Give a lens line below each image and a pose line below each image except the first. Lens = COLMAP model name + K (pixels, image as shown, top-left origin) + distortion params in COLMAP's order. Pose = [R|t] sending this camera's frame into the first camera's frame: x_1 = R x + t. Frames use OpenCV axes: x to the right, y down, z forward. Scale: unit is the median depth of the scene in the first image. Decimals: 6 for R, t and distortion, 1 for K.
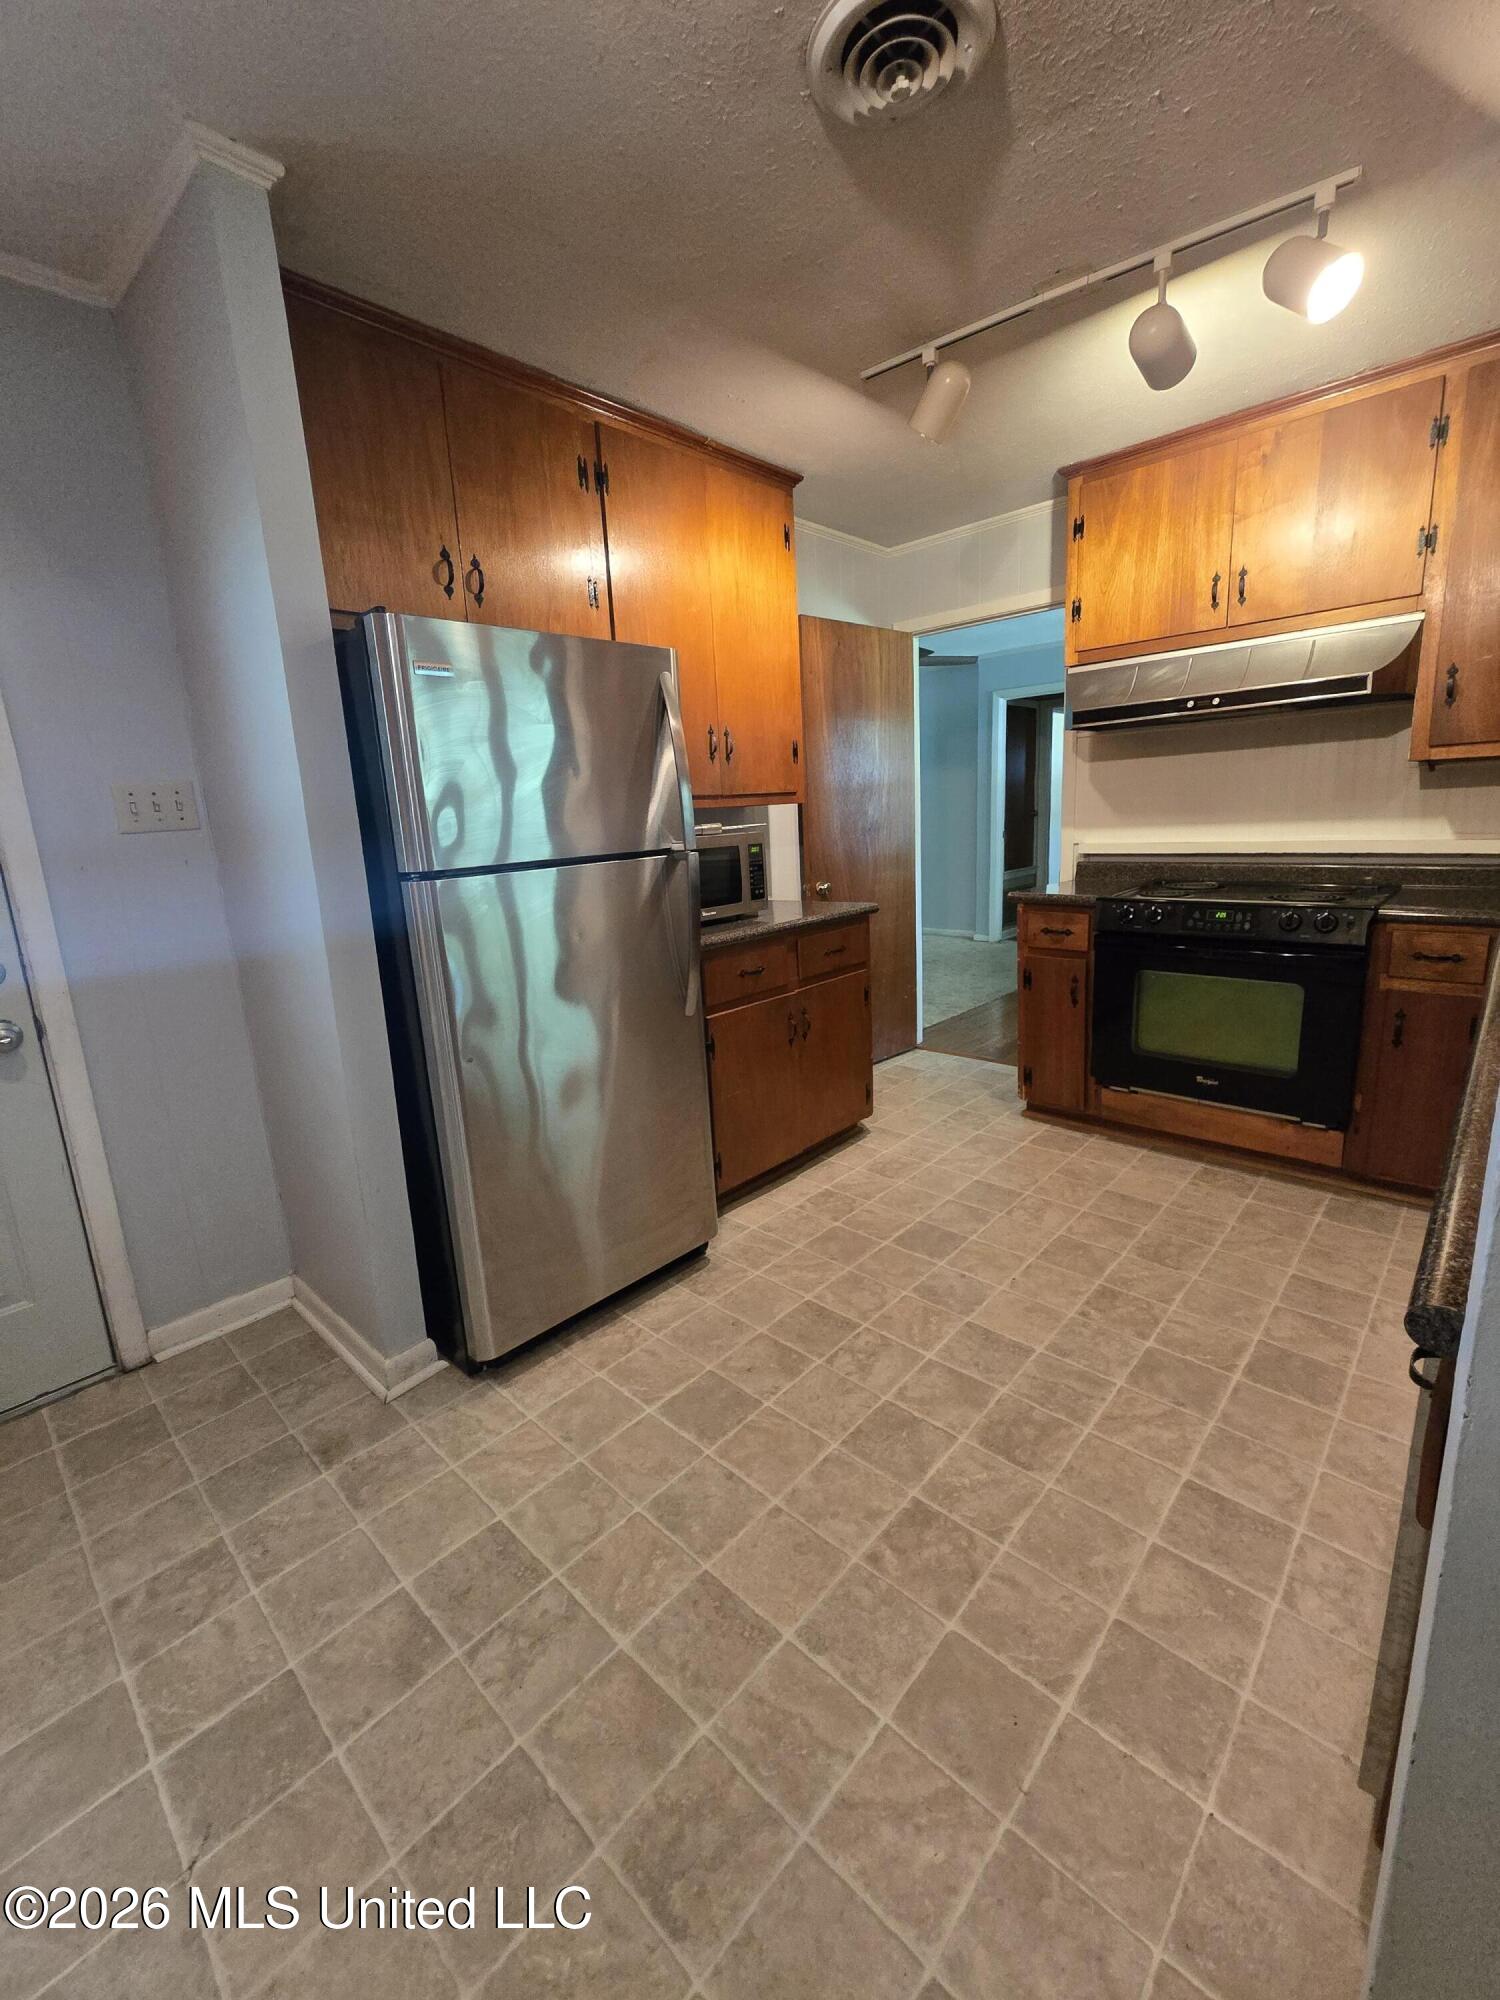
lens RADIAL K [[823.7, 0, 737.4], [0, 823.7, 987.3], [0, 0, 1]] dist [-0.002425, 0.001187]
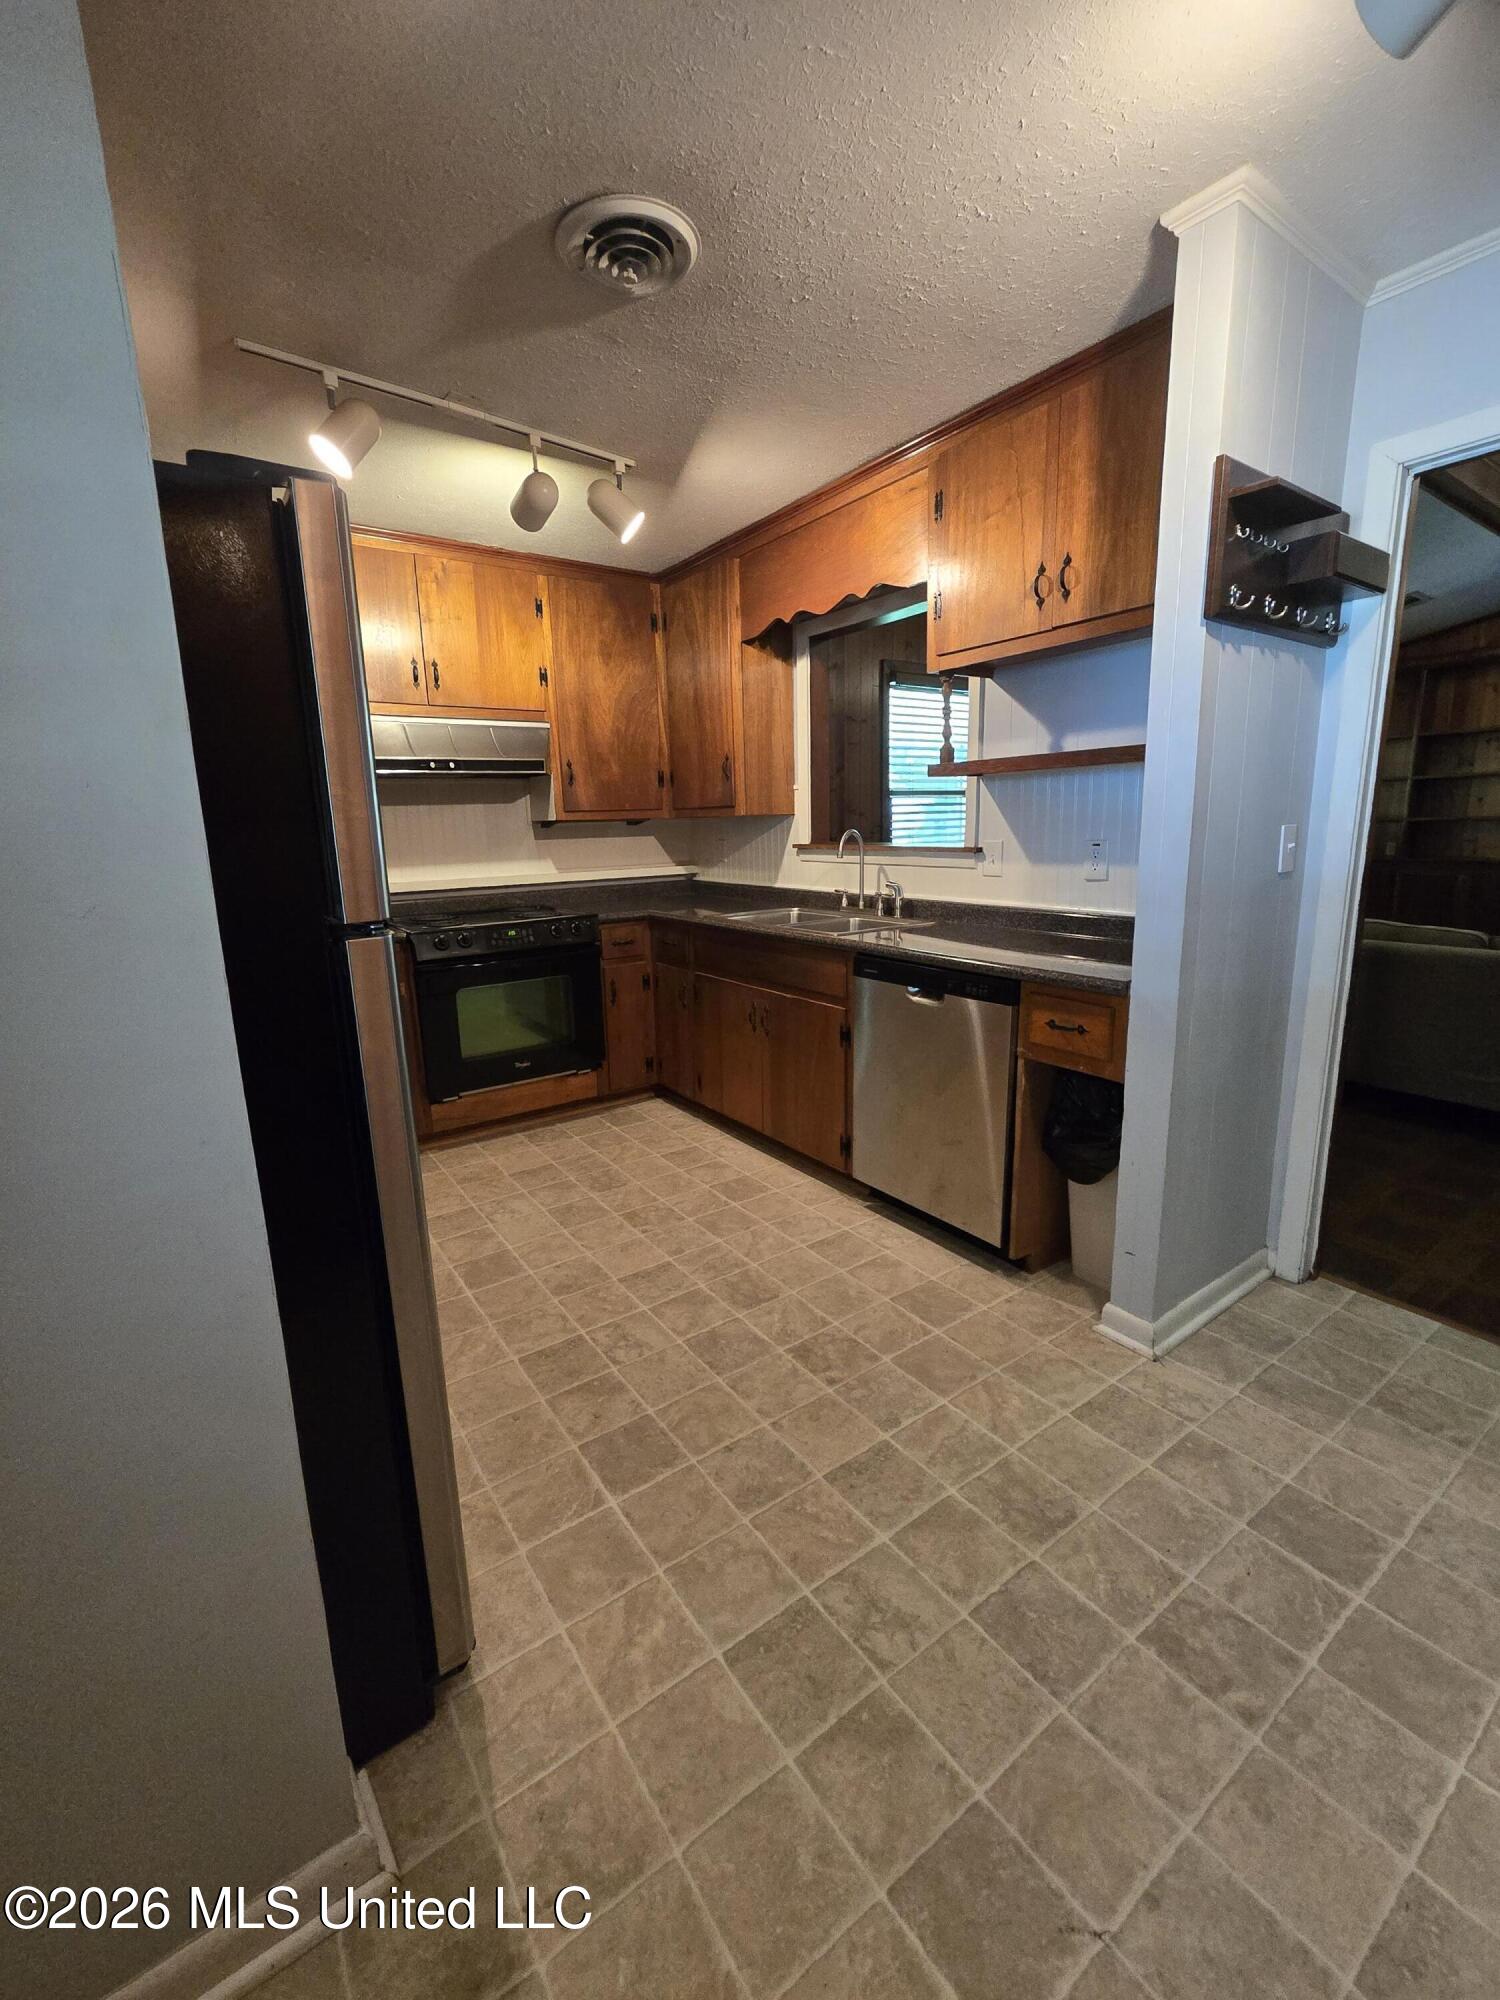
lens RADIAL K [[823.7, 0, 737.4], [0, 823.7, 987.3], [0, 0, 1]] dist [-0.002425, 0.001187]
pose [[0.203779, -0.149426, 0.967546, -0.854762], [0.221746, 0.969644, 0.103047, -0.087567], [-0.953574, 0.193551, 0.230727, 0.559175]]
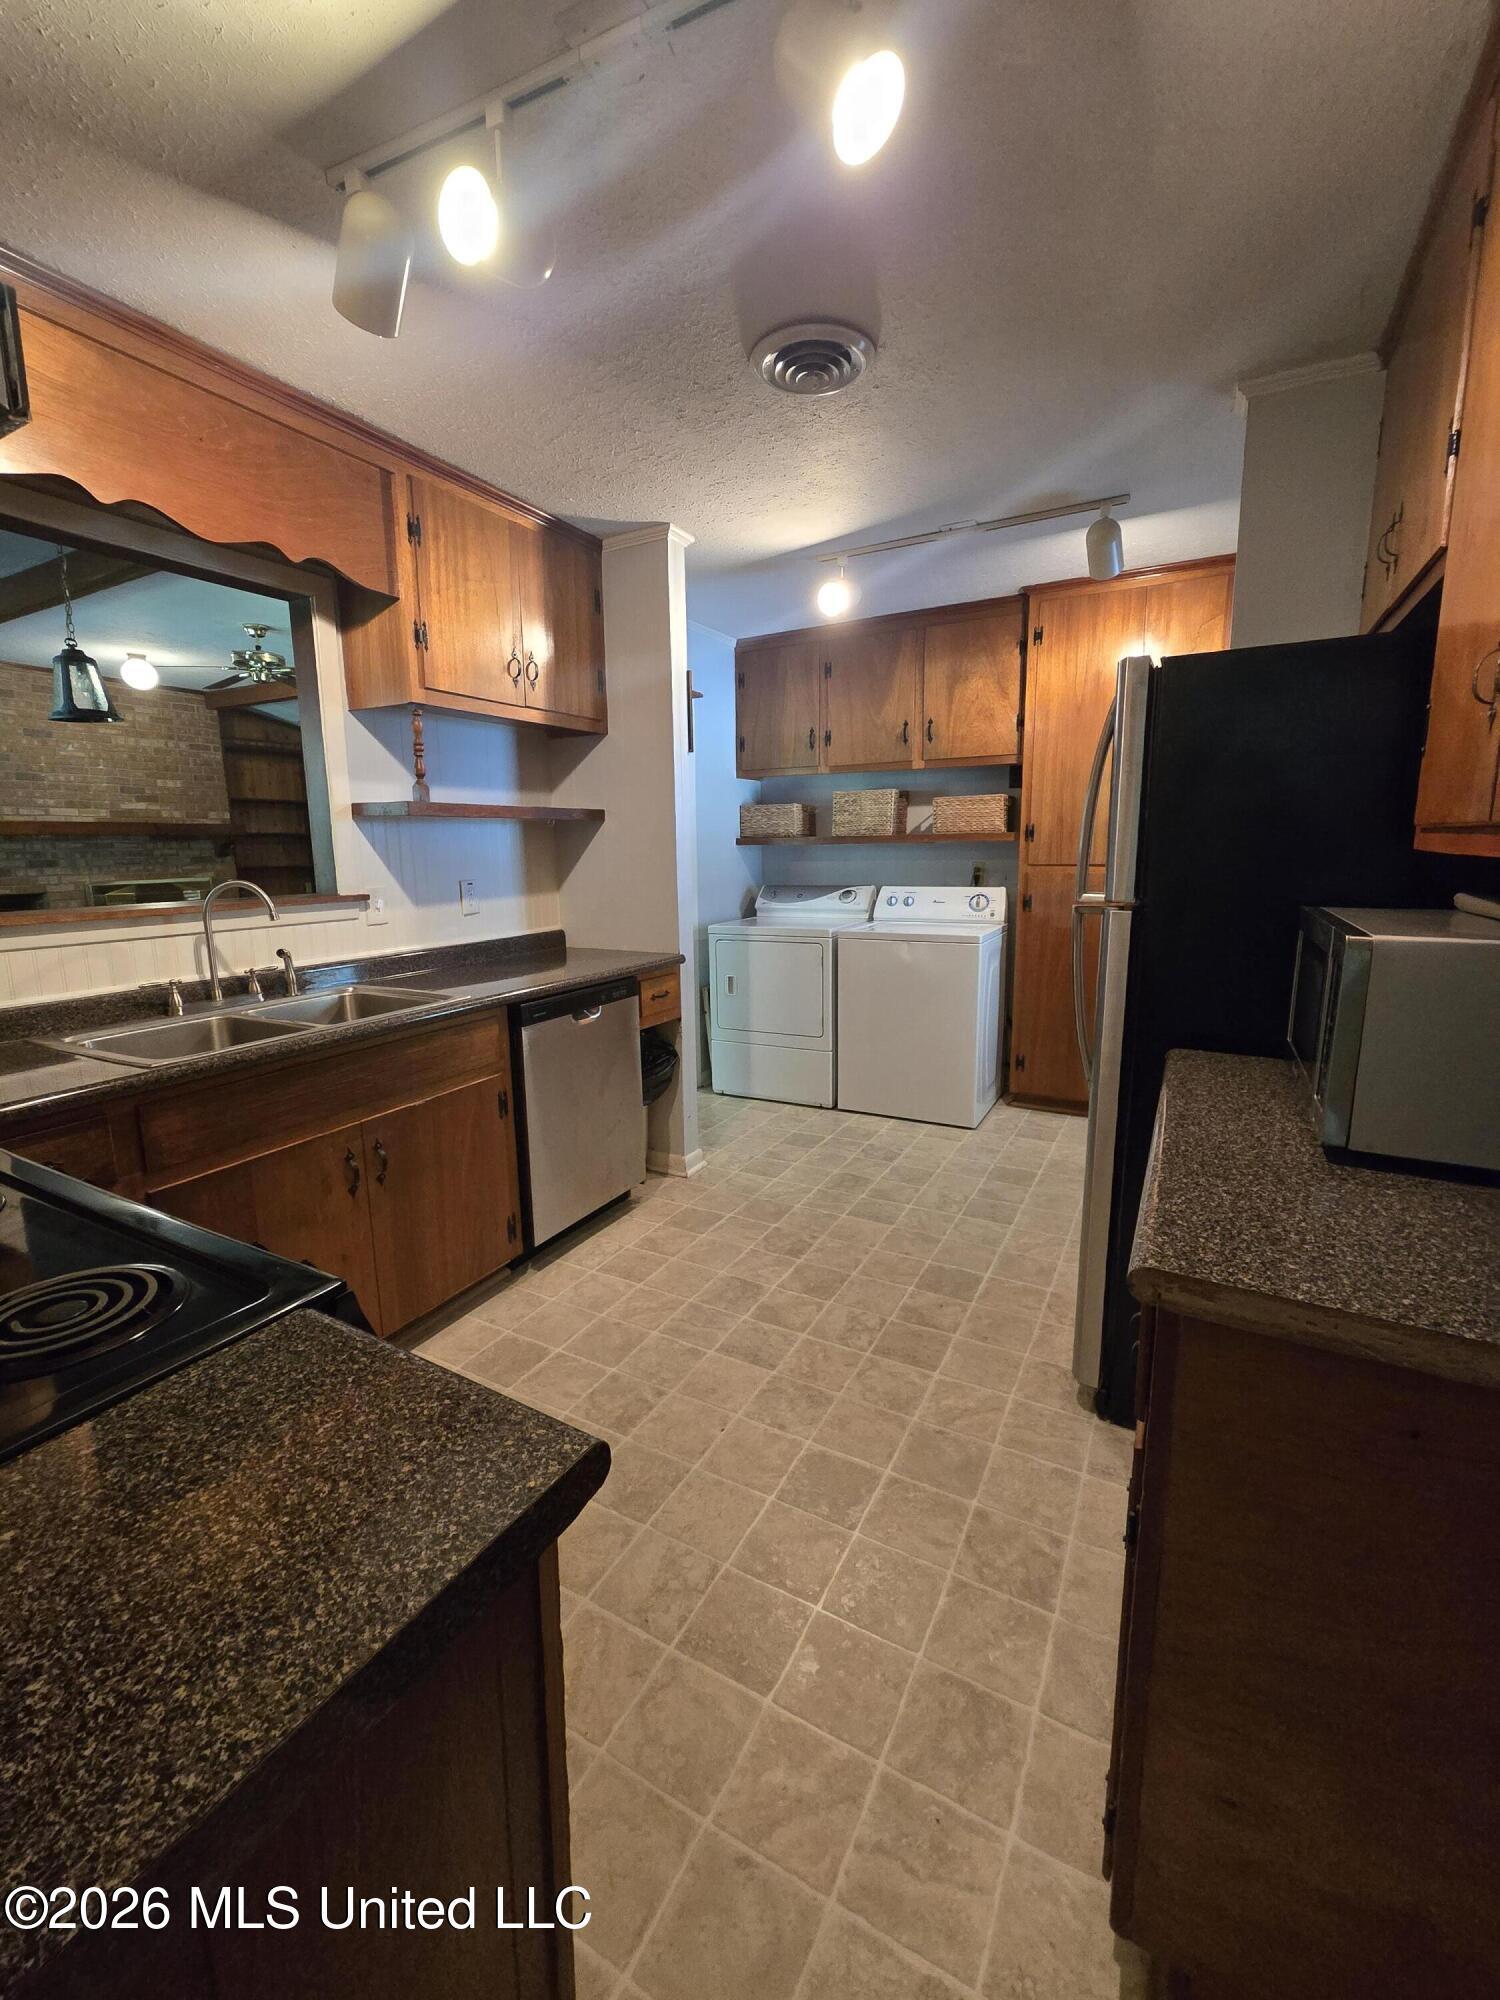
lens RADIAL K [[823.7, 0, 737.4], [0, 823.7, 987.3], [0, 0, 1]] dist [-0.002425, 0.001187]
pose [[-0.967072, 0.104360, -0.232122, 0.582840], [0.010313, 0.927380, 0.373978, -0.472953], [0.254293, 0.359270, -0.897920, 1.978586]]
